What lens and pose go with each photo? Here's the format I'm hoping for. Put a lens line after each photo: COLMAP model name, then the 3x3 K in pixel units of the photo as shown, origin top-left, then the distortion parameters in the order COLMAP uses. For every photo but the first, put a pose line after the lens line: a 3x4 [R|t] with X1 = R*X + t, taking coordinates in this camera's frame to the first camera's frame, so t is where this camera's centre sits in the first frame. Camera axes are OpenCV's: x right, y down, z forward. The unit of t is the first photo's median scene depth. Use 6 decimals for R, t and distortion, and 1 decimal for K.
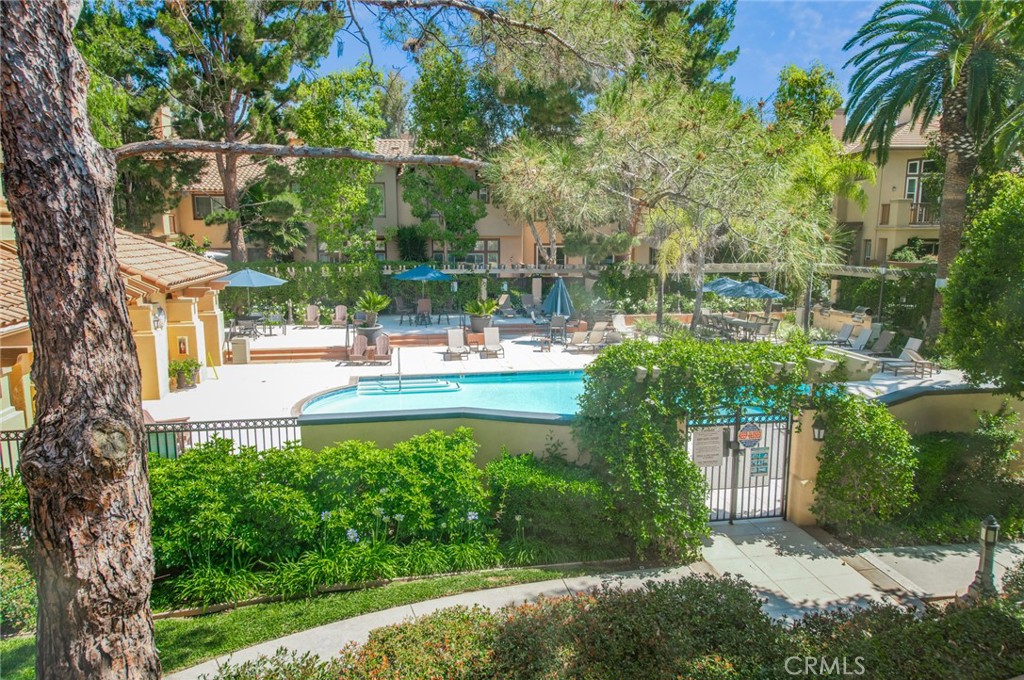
lens RADIAL K [[694.1, 0, 512.0], [0, 694.1, 340.0], [0, 0, 1]] dist [-0.009121, -0.001399]
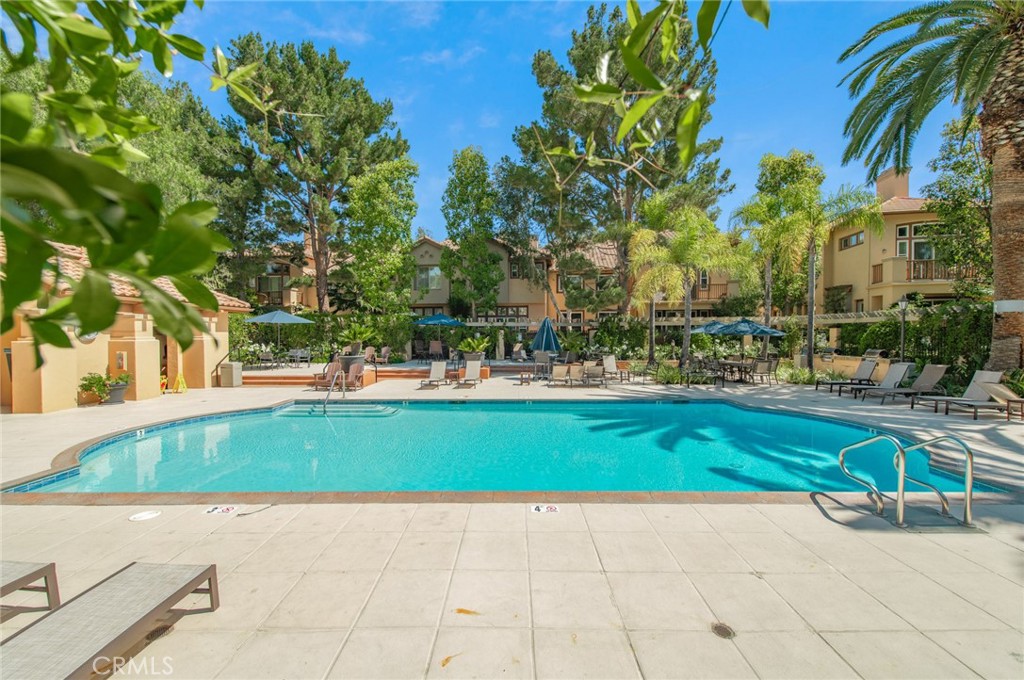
lens RADIAL K [[402.5, 0, 512.0], [0, 402.5, 340.0], [0, 0, 1]] dist [0.000412, -0.000314]
pose [[0.981179, -0.002496, -0.193084, 0.114301], [-0.025809, 0.989250, -0.143941, 0.028841], [0.191368, 0.146215, 0.970567, 0.335118]]
